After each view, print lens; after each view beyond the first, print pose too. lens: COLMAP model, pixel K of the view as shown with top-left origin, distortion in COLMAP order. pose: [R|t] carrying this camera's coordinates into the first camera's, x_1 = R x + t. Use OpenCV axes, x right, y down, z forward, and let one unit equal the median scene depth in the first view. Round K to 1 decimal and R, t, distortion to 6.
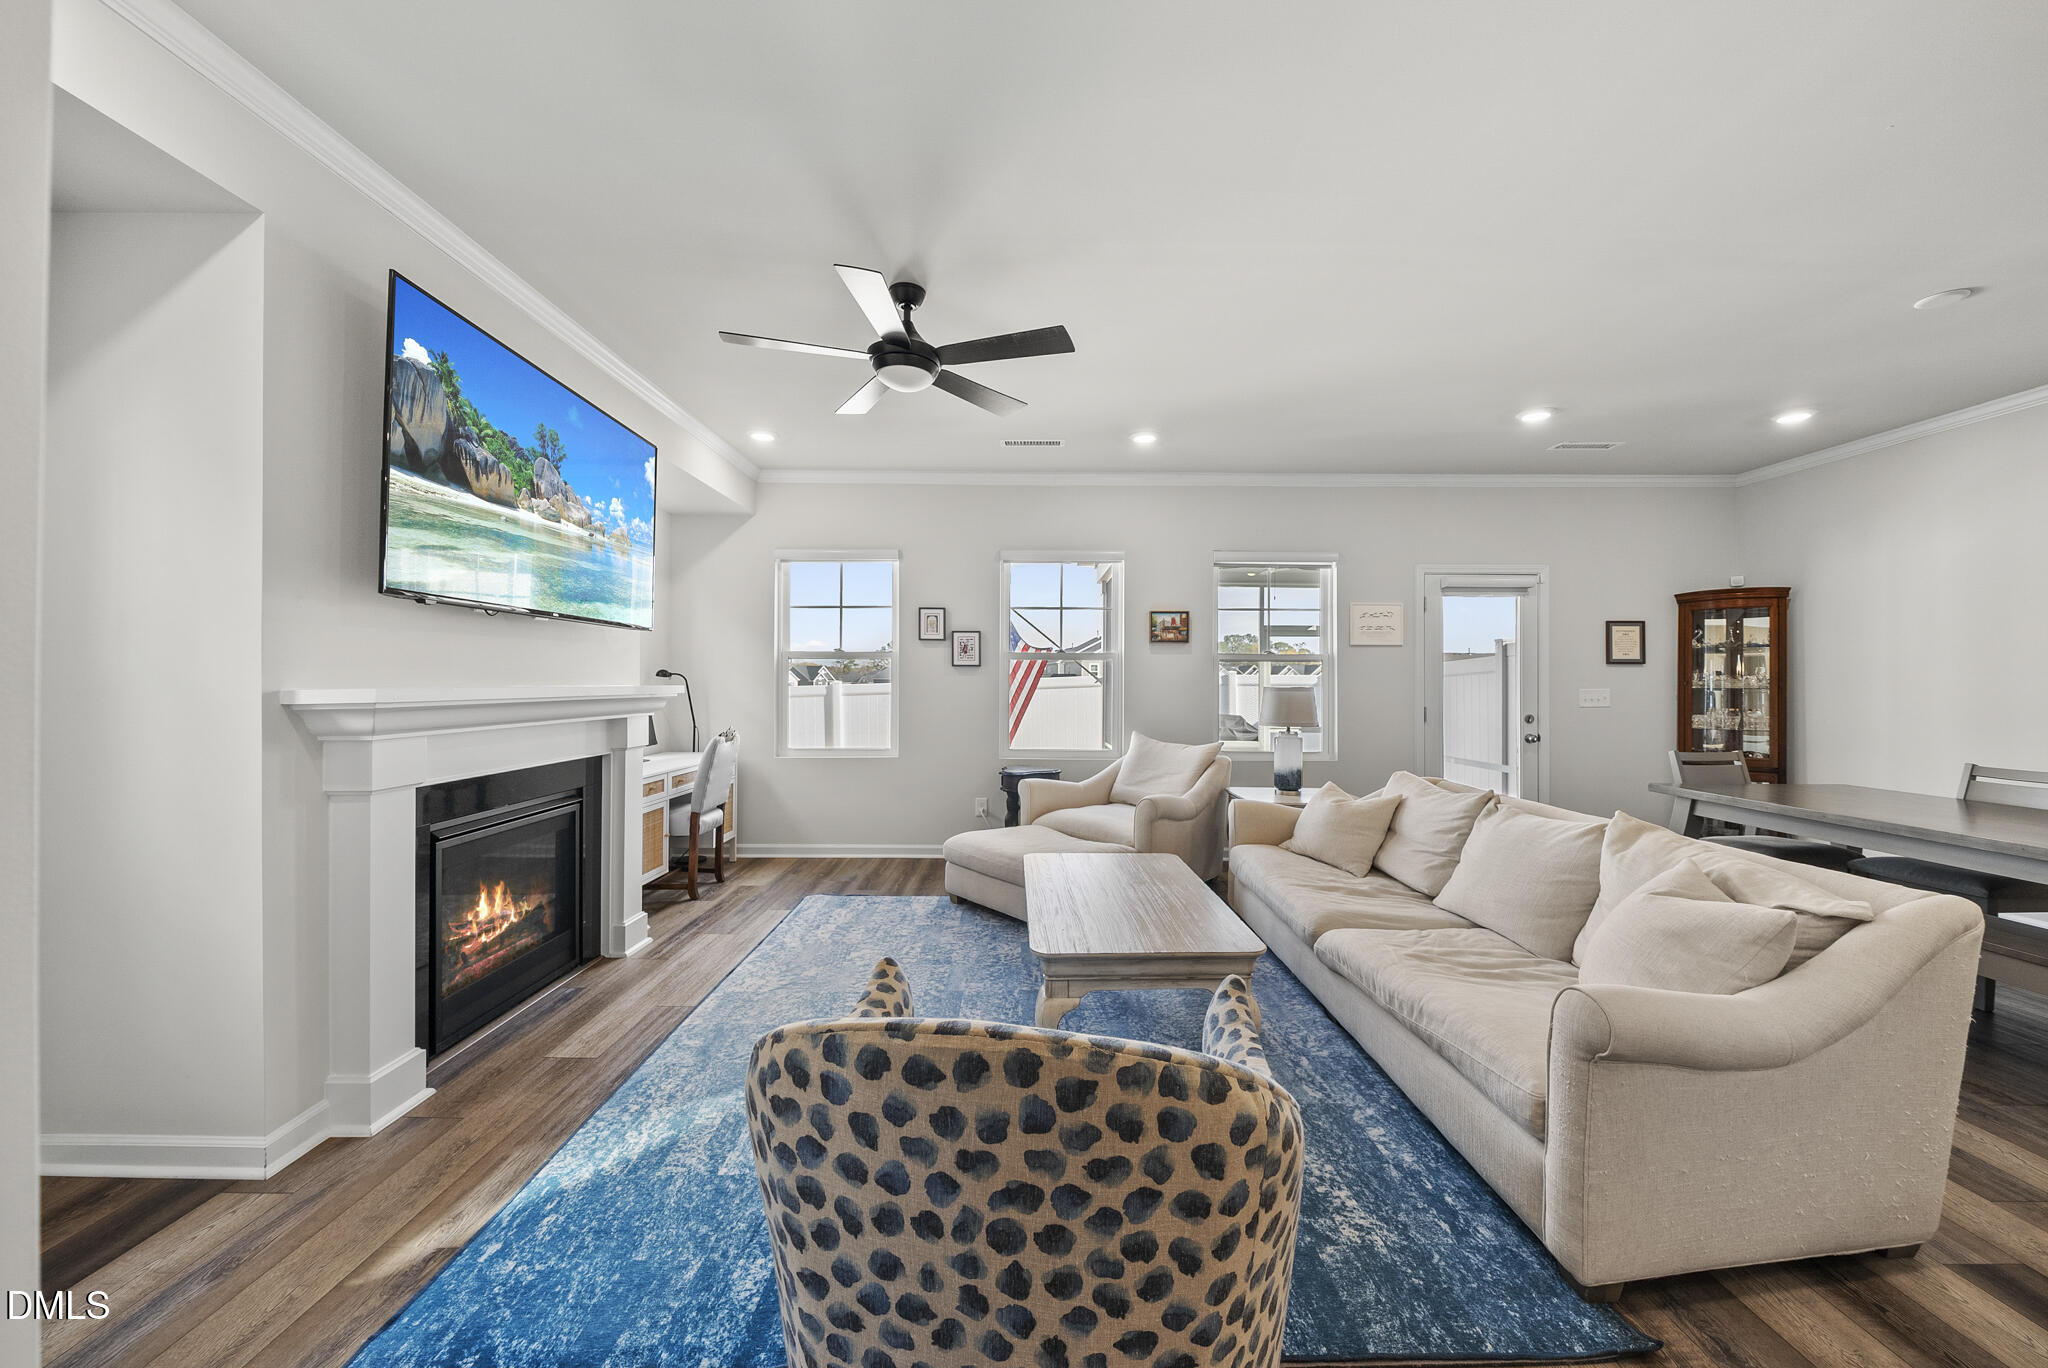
lens RADIAL K [[732.6, 0, 1017.5], [0, 732.6, 692.0], [0, 0, 1]] dist [-0.001571, 0.000018]
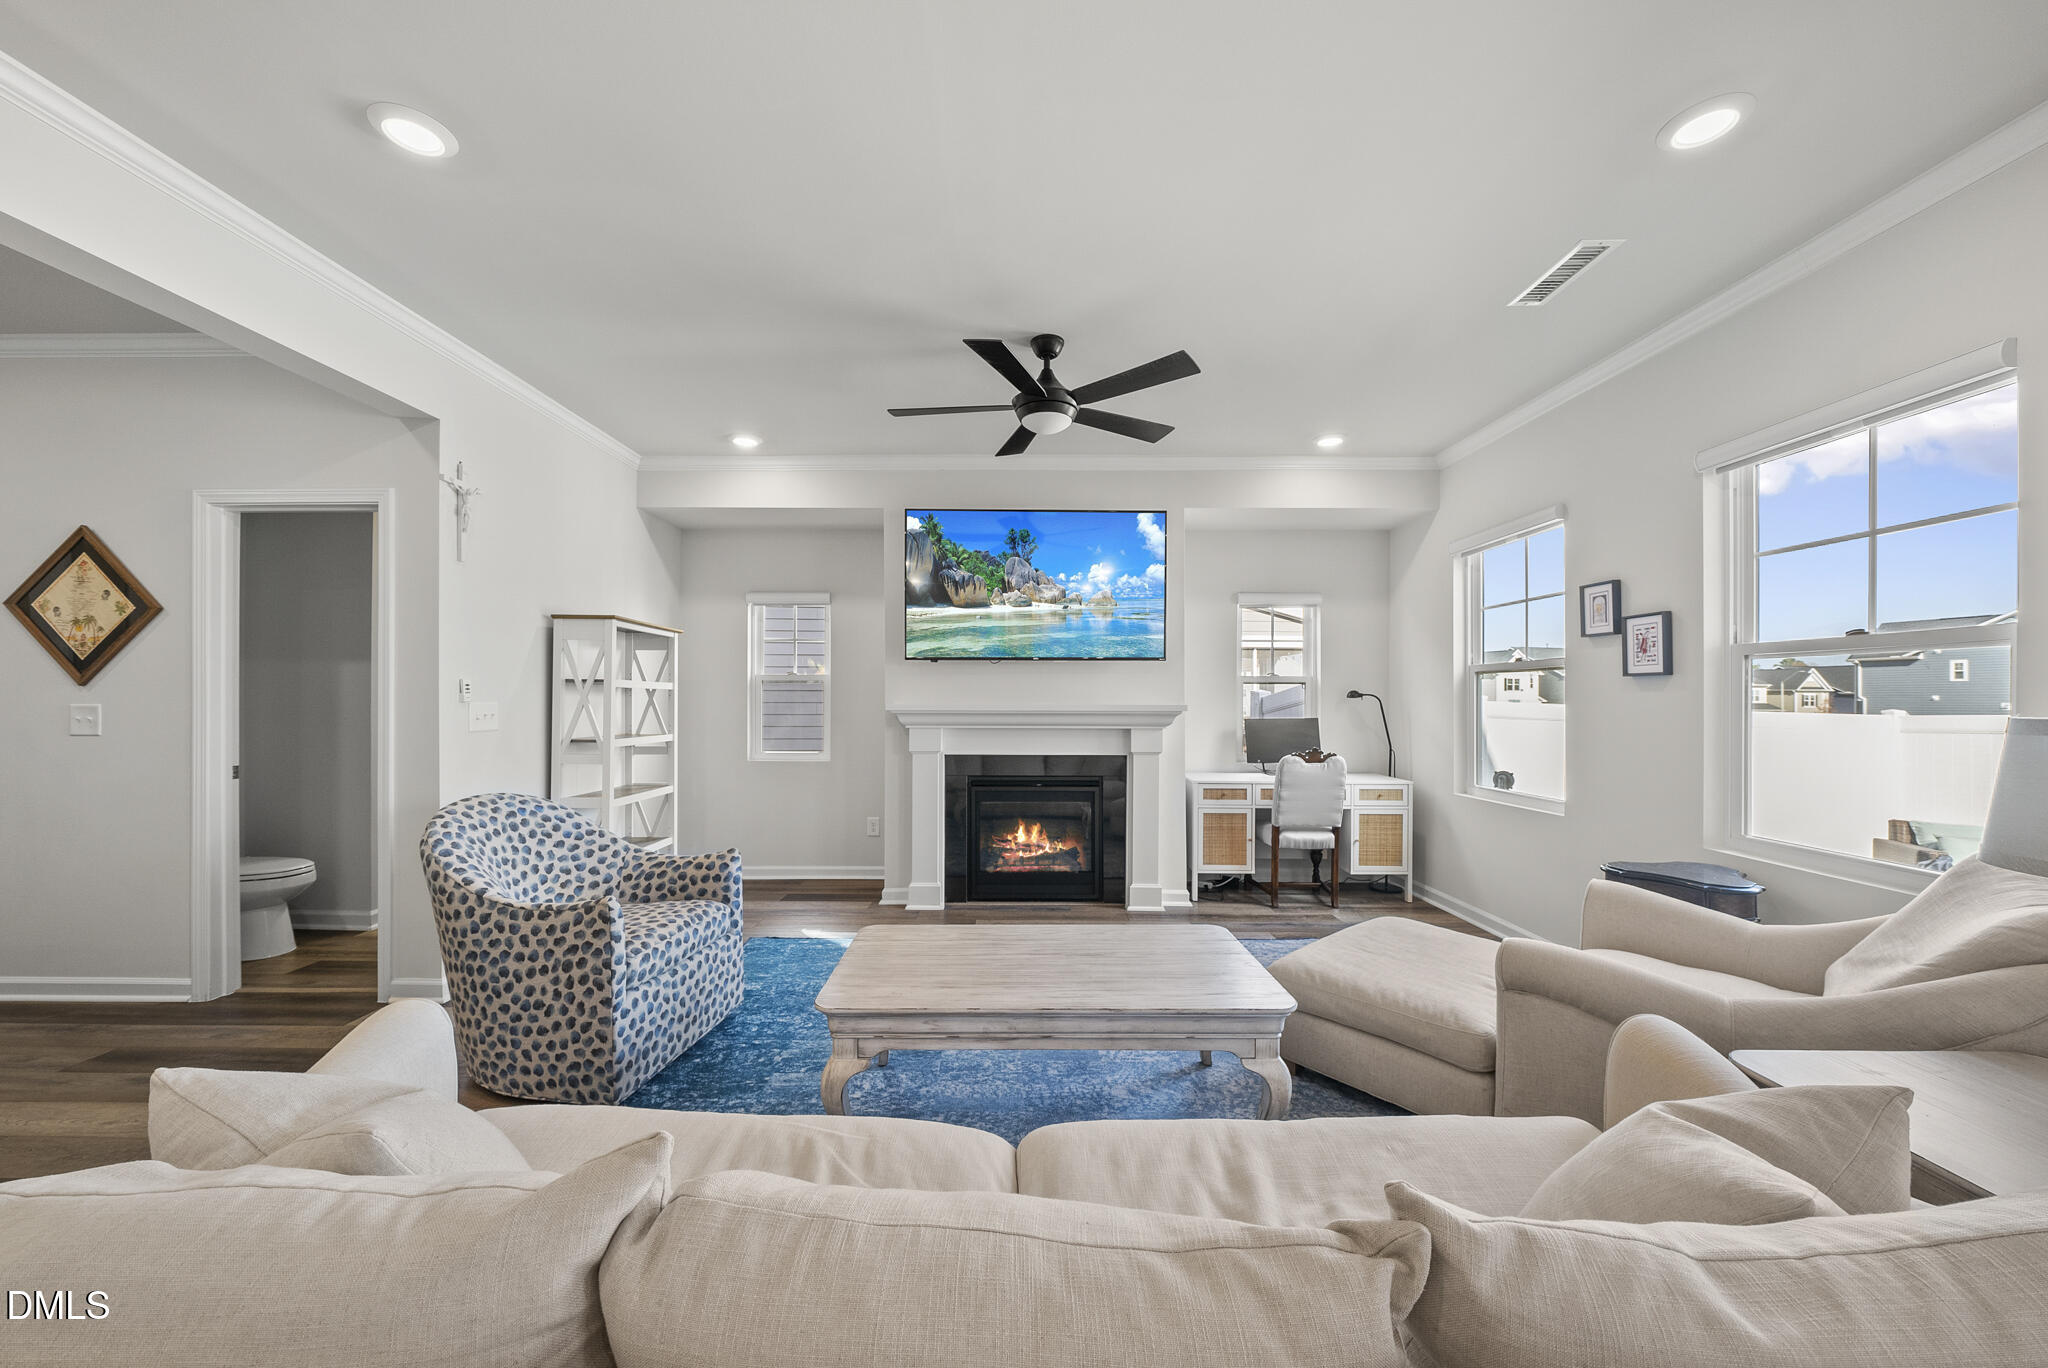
lens RADIAL K [[732.6, 0, 1016.8], [0, 732.6, 696.9], [0, 0, 1]] dist [-0.005093, -0.000055]
pose [[-0.001735, -0.008889, -0.999959, 0.875212], [-0.012982, 0.999876, -0.008866, -0.011112], [0.999914, 0.012966, -0.001850, 0.878444]]
